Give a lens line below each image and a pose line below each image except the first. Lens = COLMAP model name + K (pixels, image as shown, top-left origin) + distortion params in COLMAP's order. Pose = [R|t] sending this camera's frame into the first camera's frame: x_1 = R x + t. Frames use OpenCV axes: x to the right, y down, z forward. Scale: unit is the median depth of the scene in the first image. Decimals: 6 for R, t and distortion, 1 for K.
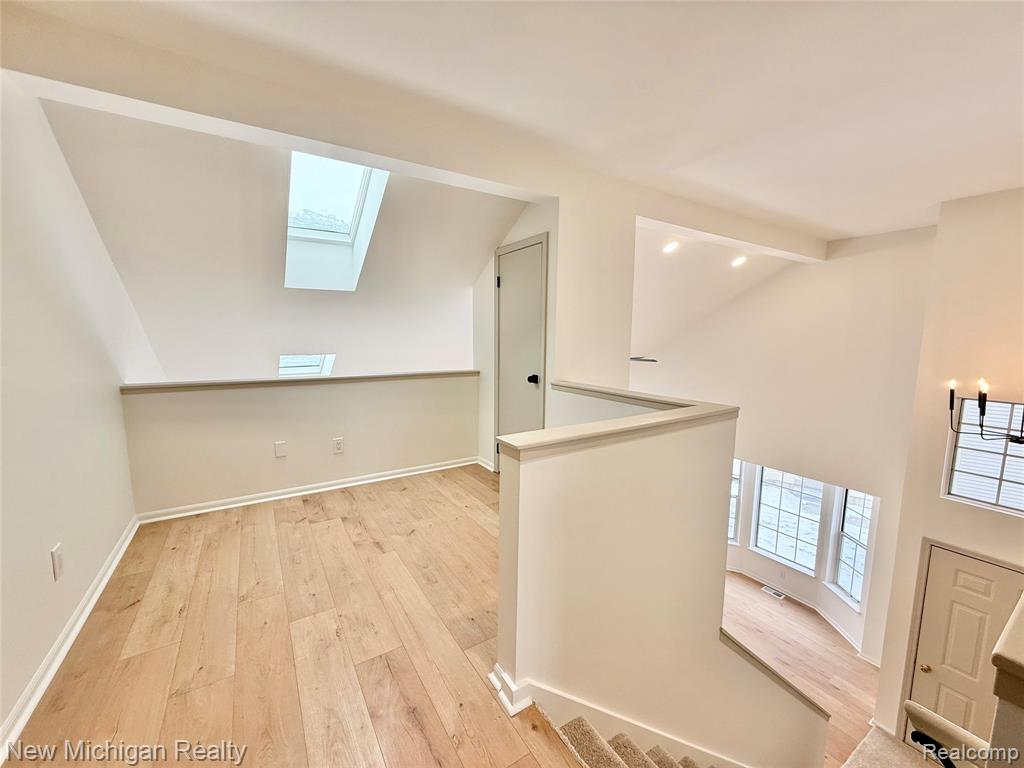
lens RADIAL K [[409.1, 0, 515.7], [0, 409.1, 381.8], [0, 0, 1]] dist [0.000699, -0.000248]
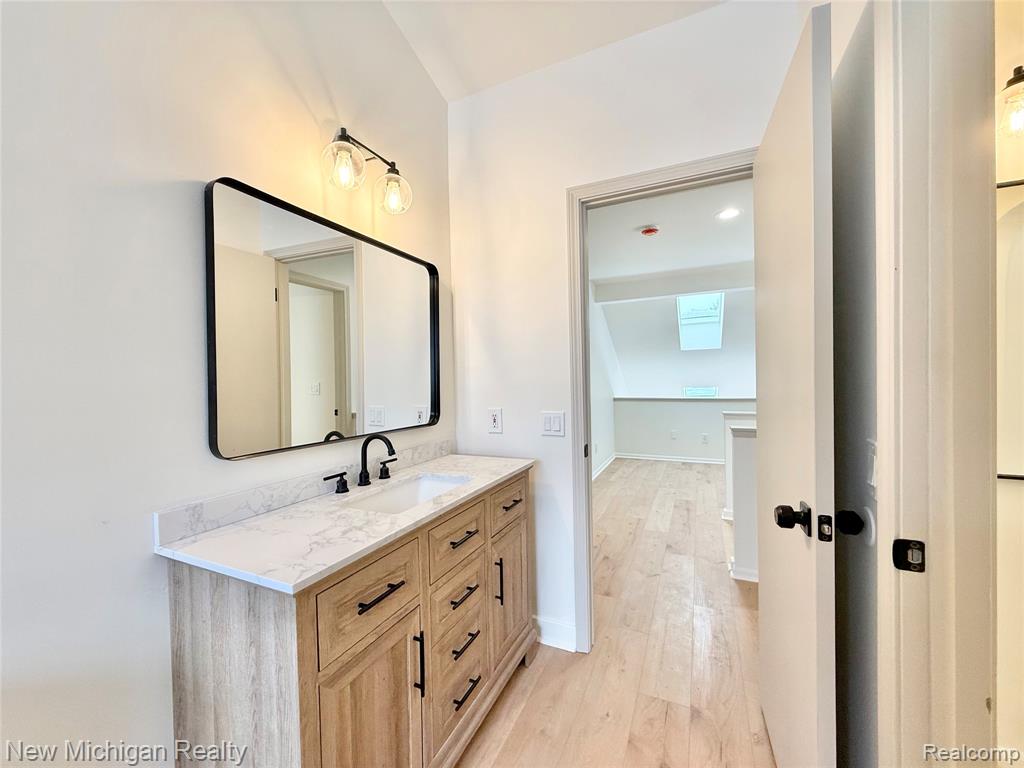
lens RADIAL K [[410.2, 0, 508.5], [0, 410.2, 383.2], [0, 0, 1]] dist [0.000681, -0.000025]
pose [[0.531256, -0.009215, -0.847161, 0.749896], [-0.071316, 0.995905, -0.055555, 0.100224], [0.844204, 0.089930, 0.528424, -0.804619]]
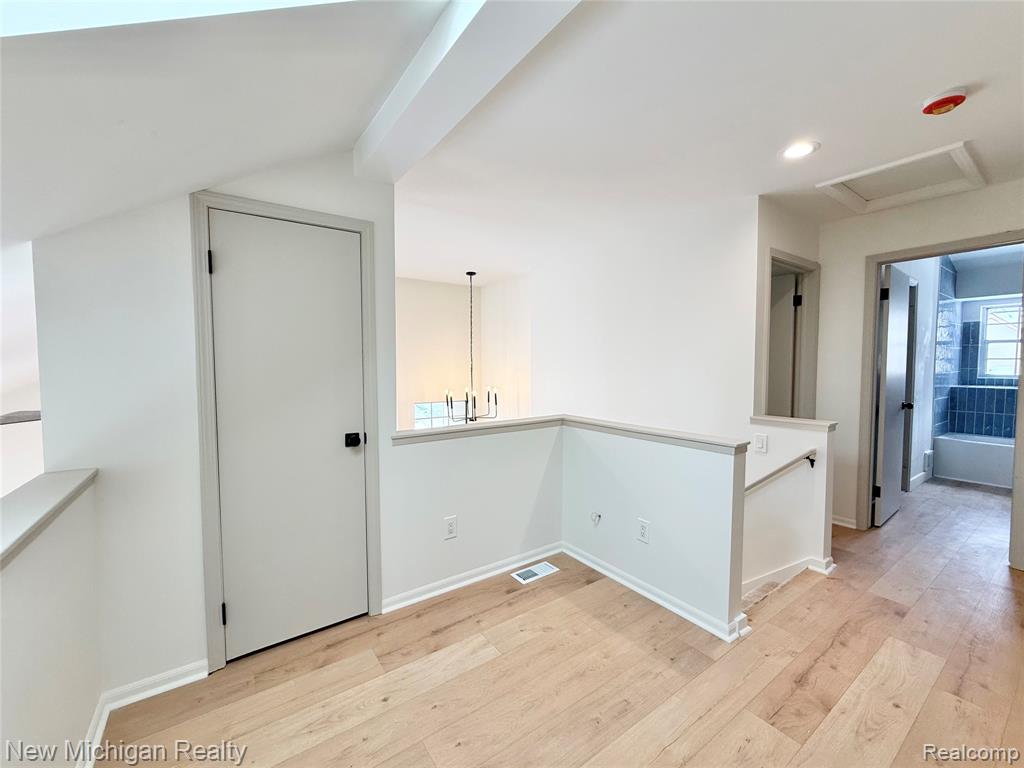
lens RADIAL K [[409.1, 0, 515.7], [0, 409.1, 381.8], [0, 0, 1]] dist [0.000699, -0.000248]
pose [[-0.032934, -0.057939, 0.997777, -0.708789], [0.117350, 0.991189, 0.061429, -0.126983], [-0.992544, 0.119112, -0.025844, 0.902780]]
